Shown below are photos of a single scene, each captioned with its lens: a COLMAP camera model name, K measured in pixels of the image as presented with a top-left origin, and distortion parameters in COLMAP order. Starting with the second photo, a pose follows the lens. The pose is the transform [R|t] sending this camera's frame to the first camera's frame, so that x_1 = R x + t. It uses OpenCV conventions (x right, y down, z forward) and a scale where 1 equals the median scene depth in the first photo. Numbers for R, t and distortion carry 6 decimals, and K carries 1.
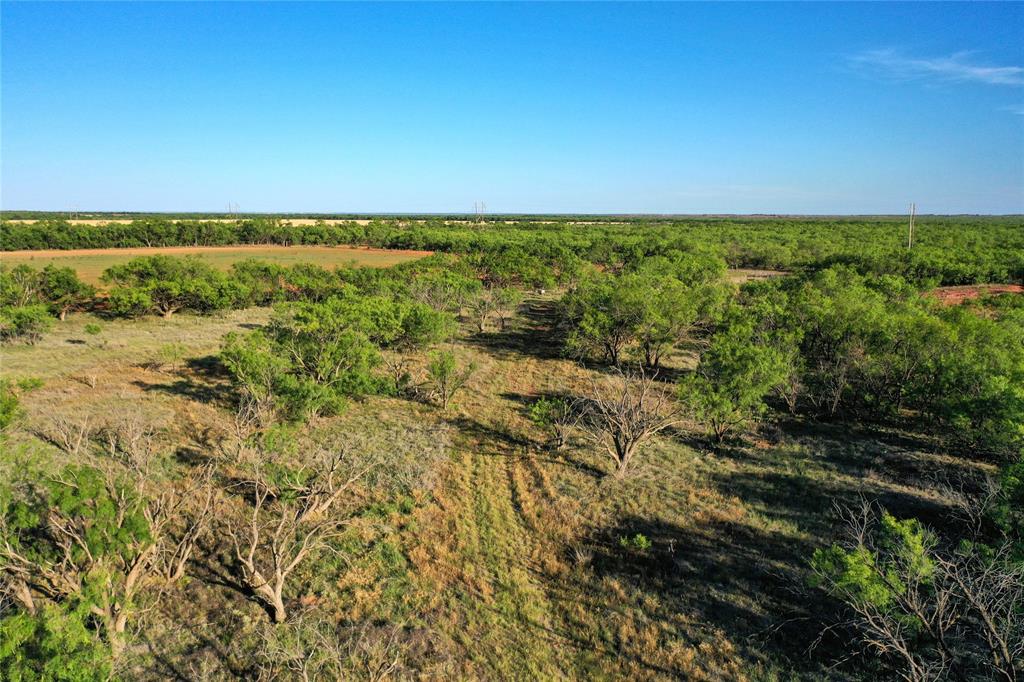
lens RADIAL K [[809.0, 0, 515.1], [0, 809.0, 342.9], [0, 0, 1]] dist [-0.009324, 0.008569]
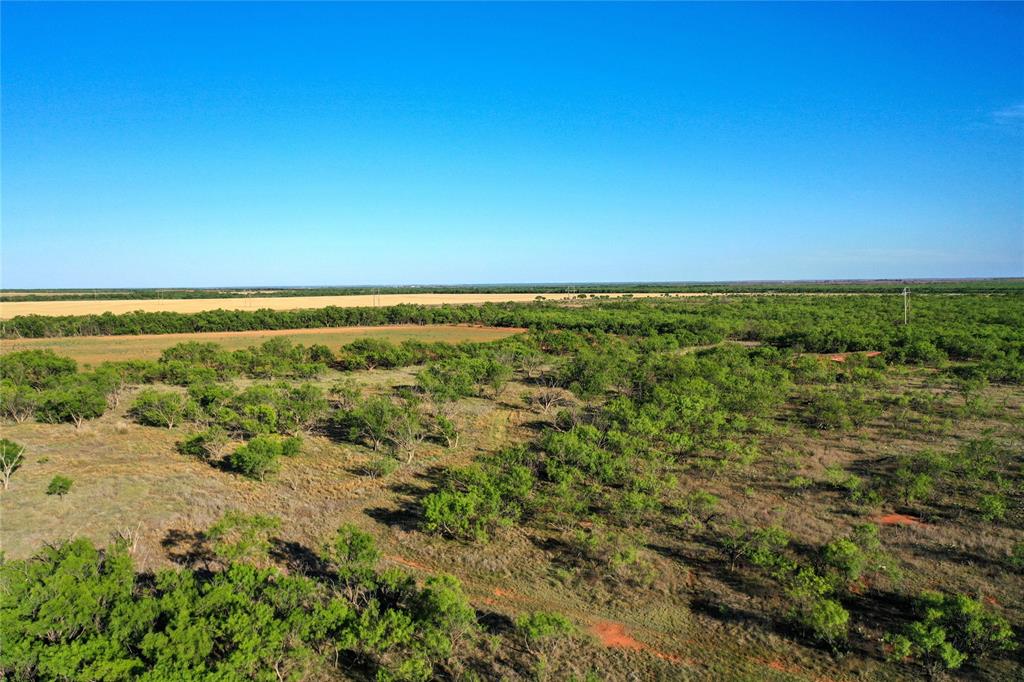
lens RADIAL K [[809.0, 0, 513.8], [0, 809.0, 340.8], [0, 0, 1]] dist [-0.009324, 0.008569]
pose [[0.988945, -0.008326, -0.148050, 0.160785], [-0.004501, 0.996277, -0.086091, 0.052007], [0.148215, 0.085805, 0.985226, -0.713027]]
